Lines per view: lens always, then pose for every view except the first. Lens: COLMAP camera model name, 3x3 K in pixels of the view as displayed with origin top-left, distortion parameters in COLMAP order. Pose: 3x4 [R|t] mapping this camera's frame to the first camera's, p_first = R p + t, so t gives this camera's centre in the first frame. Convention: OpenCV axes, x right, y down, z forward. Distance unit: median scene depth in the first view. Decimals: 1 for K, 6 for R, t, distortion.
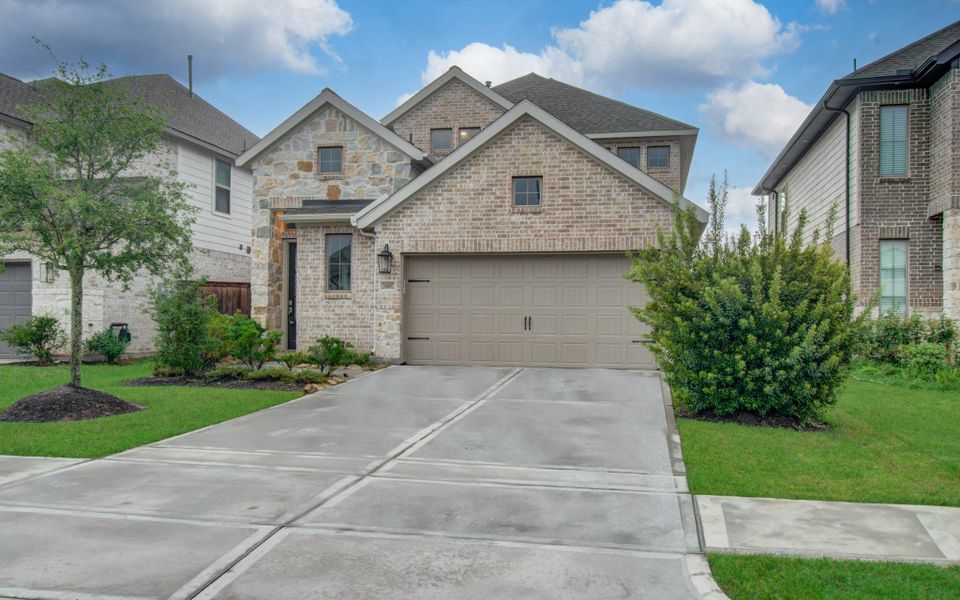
lens RADIAL K [[793.5, 0, 480.0], [0, 793.5, 300.0], [0, 0, 1]] dist [0.000667, -0.000180]
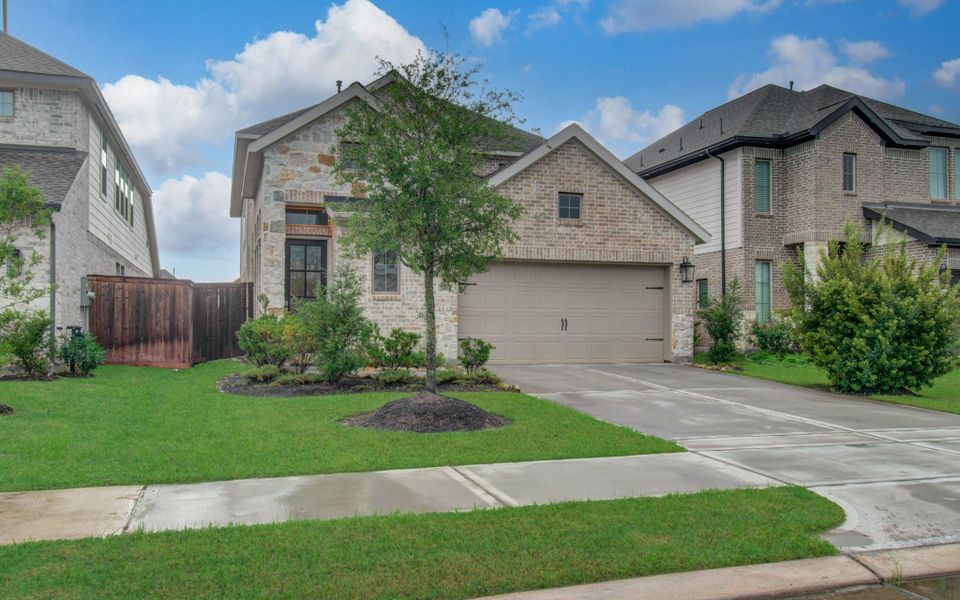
lens RADIAL K [[793.5, 0, 480.0], [0, 793.5, 300.0], [0, 0, 1]] dist [0.000667, -0.000180]
pose [[0.864712, 0.011409, 0.502139, -0.602422], [-0.011785, 0.999928, -0.002425, -0.000905], [-0.502130, -0.003821, 0.864784, 0.097476]]
